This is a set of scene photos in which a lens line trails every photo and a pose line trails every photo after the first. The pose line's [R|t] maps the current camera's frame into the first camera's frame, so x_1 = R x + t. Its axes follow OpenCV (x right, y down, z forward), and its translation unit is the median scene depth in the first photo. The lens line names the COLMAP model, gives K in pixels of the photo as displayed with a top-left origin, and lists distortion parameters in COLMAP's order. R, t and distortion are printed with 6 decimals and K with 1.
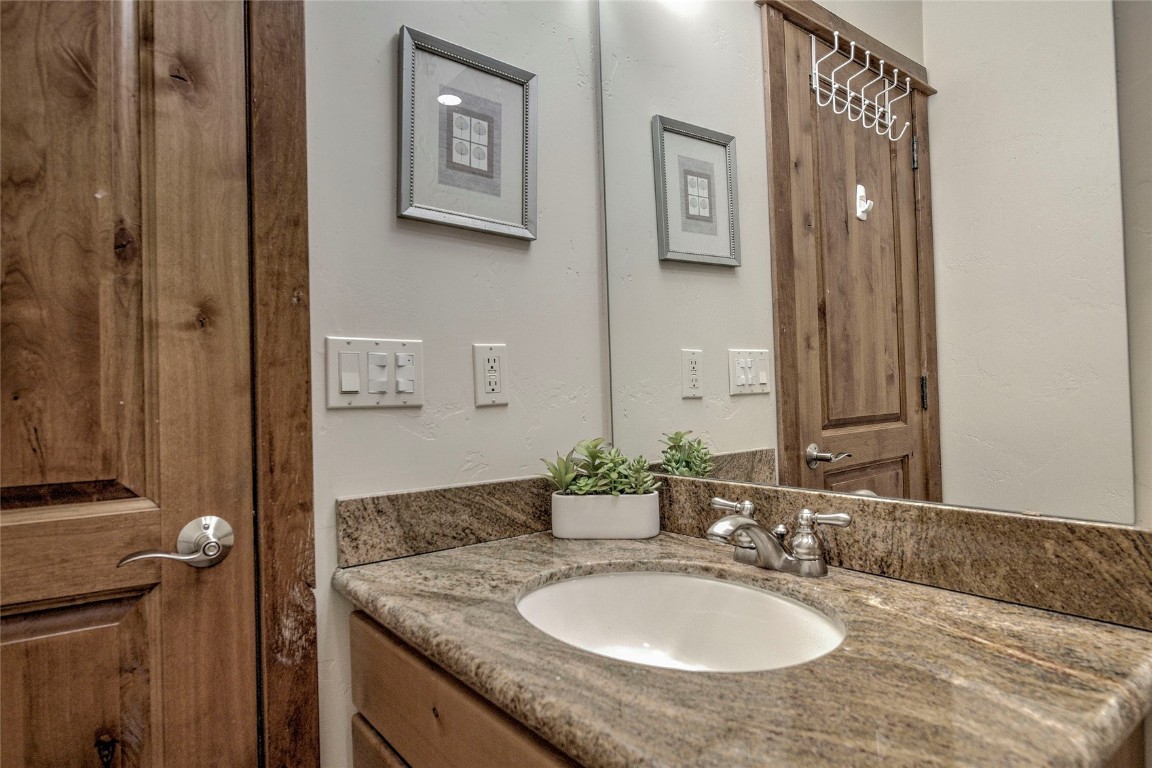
lens RADIAL K [[646.1, 0, 576.0], [0, 646.1, 384.0], [0, 0, 1]] dist [-0.002044, -0.000560]
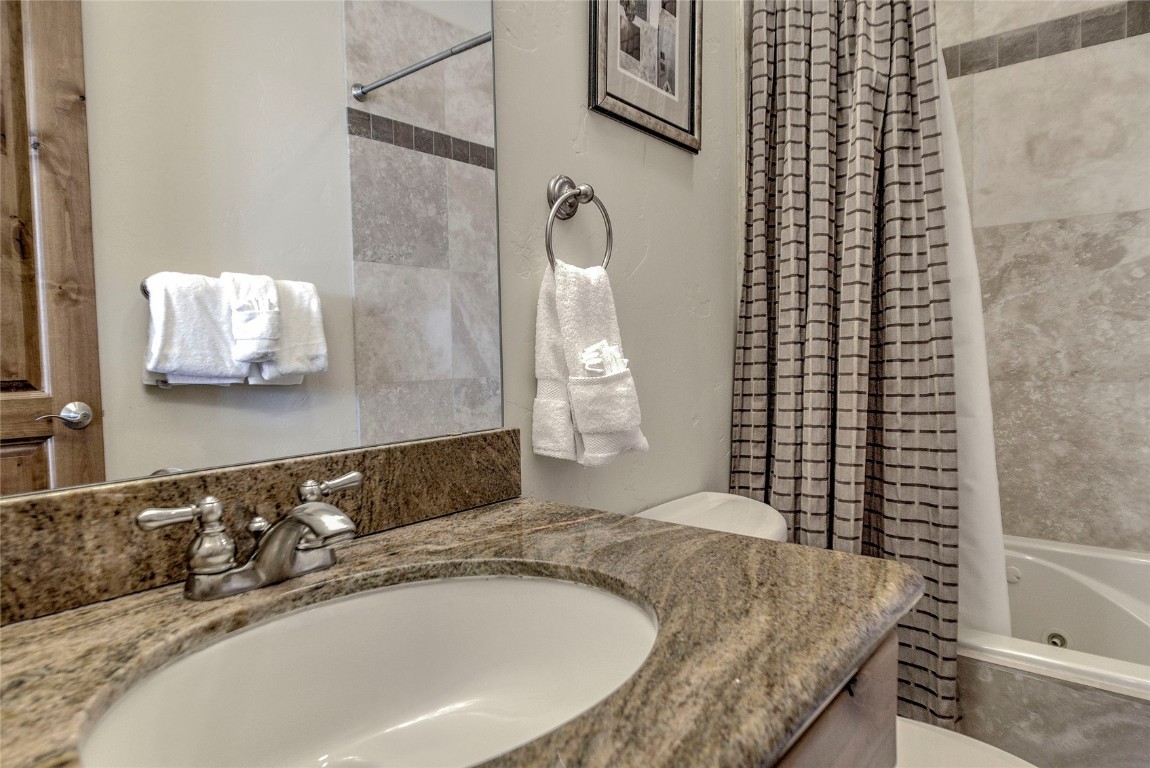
lens RADIAL K [[694.6, 0, 575.0], [0, 694.6, 384.0], [0, 0, 1]] dist [0.010395, -0.021283]
pose [[-0.216856, -0.019023, 0.976018, -0.598384], [0.008705, 0.999733, 0.021419, 0.086028], [-0.976165, 0.013141, -0.216633, 1.086107]]
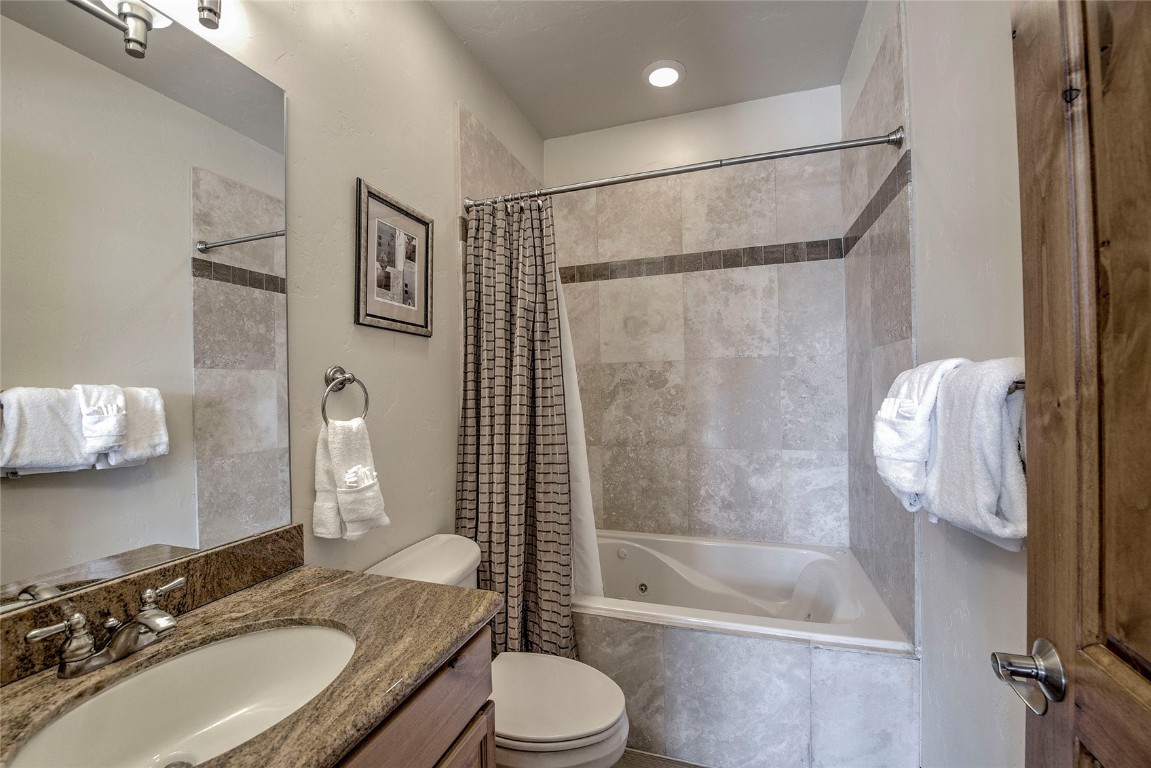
lens RADIAL K [[481.6, 0, 574.6], [0, 481.6, 386.6], [0, 0, 1]] dist [-0.016396, -0.002365]
pose [[-0.546185, 0.038407, 0.836784, -1.076546], [0.019093, 0.999260, -0.033403, -0.186616], [-0.837447, -0.002267, -0.546514, 1.006988]]
